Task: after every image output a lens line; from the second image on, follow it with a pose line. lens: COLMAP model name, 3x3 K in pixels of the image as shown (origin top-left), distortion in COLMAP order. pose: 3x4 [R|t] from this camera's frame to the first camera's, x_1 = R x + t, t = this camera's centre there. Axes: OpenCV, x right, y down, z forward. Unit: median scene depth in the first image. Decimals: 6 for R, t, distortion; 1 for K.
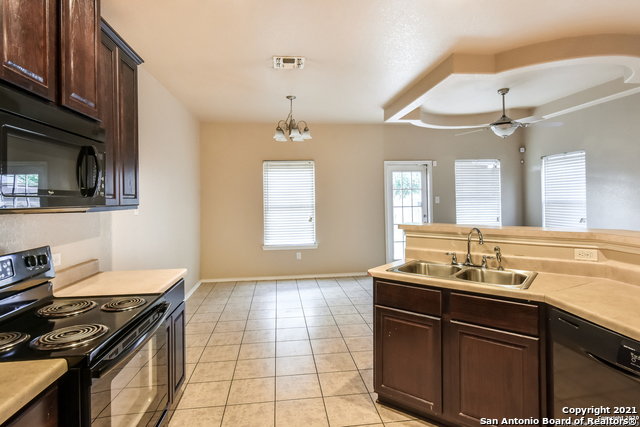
lens RADIAL K [[343.8, 0, 319.0], [0, 343.8, 200.0], [0, 0, 1]] dist [-0.003132, -0.000079]
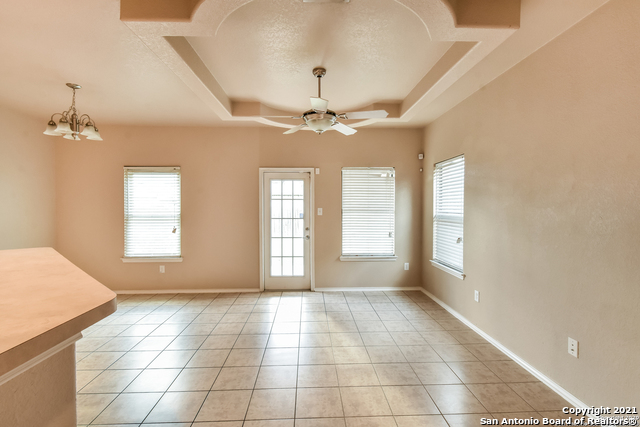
lens RADIAL K [[296.7, 0, 320.0], [0, 296.7, 213.5], [0, 0, 1]] dist [0.002595, 0.000215]
pose [[0.997119, 0.018919, -0.073451, 0.417505], [-0.017667, 0.999688, 0.017662, -0.009564], [0.073762, -0.016314, 0.997142, 0.234330]]
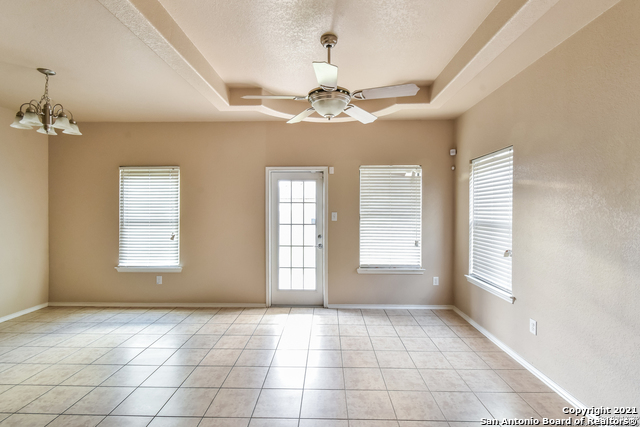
lens RADIAL K [[296.7, 0, 320.0], [0, 296.7, 213.5], [0, 0, 1]] dist [0.002595, 0.000215]
pose [[0.990120, 0.019734, -0.138829, 0.422221], [-0.018962, 0.999797, 0.006880, -0.011935], [0.138937, -0.004180, 0.990292, 0.336363]]
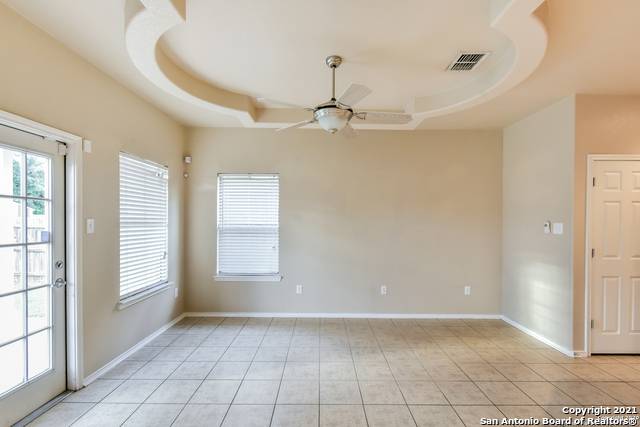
lens RADIAL K [[291.4, 0, 322.8], [0, 291.4, 222.7], [0, 0, 1]] dist [0.001237, 0.000052]
pose [[0.108070, 0.011889, 0.994072, -0.011755], [-0.004227, 0.999925, -0.011500, -0.001722], [-0.994134, -0.002959, 0.108112, 0.672861]]
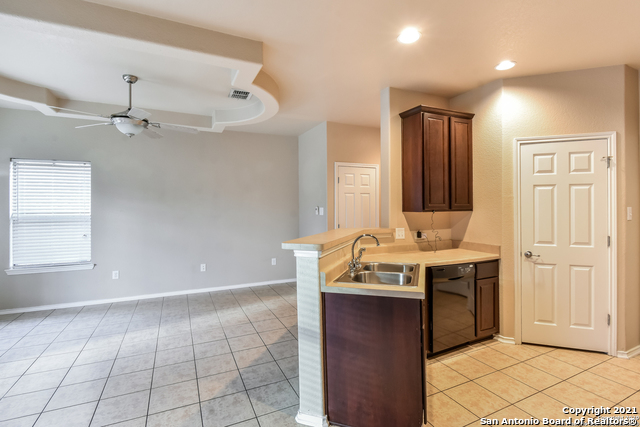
lens RADIAL K [[303.9, 0, 319.3], [0, 303.9, 204.4], [0, 0, 1]] dist [0.000625, -0.006008]
pose [[-0.318590, 0.023384, 0.947604, -0.191012], [0.014481, 0.999699, -0.019801, -0.001433], [-0.947782, 0.007414, -0.318833, 0.567098]]
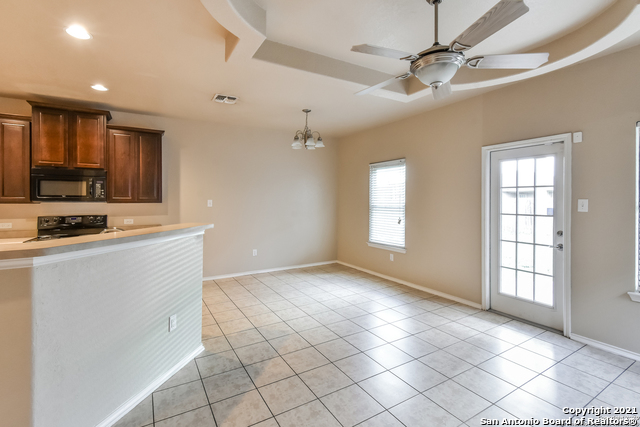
lens RADIAL K [[296.3, 0, 318.4], [0, 296.3, 201.5], [0, 0, 1]] dist [-0.001156, -0.000252]
pose [[0.408599, 0.023814, -0.912403, 0.616181], [-0.010157, 0.999716, 0.021544, -0.012712], [0.912658, 0.000464, 0.408725, 0.461470]]
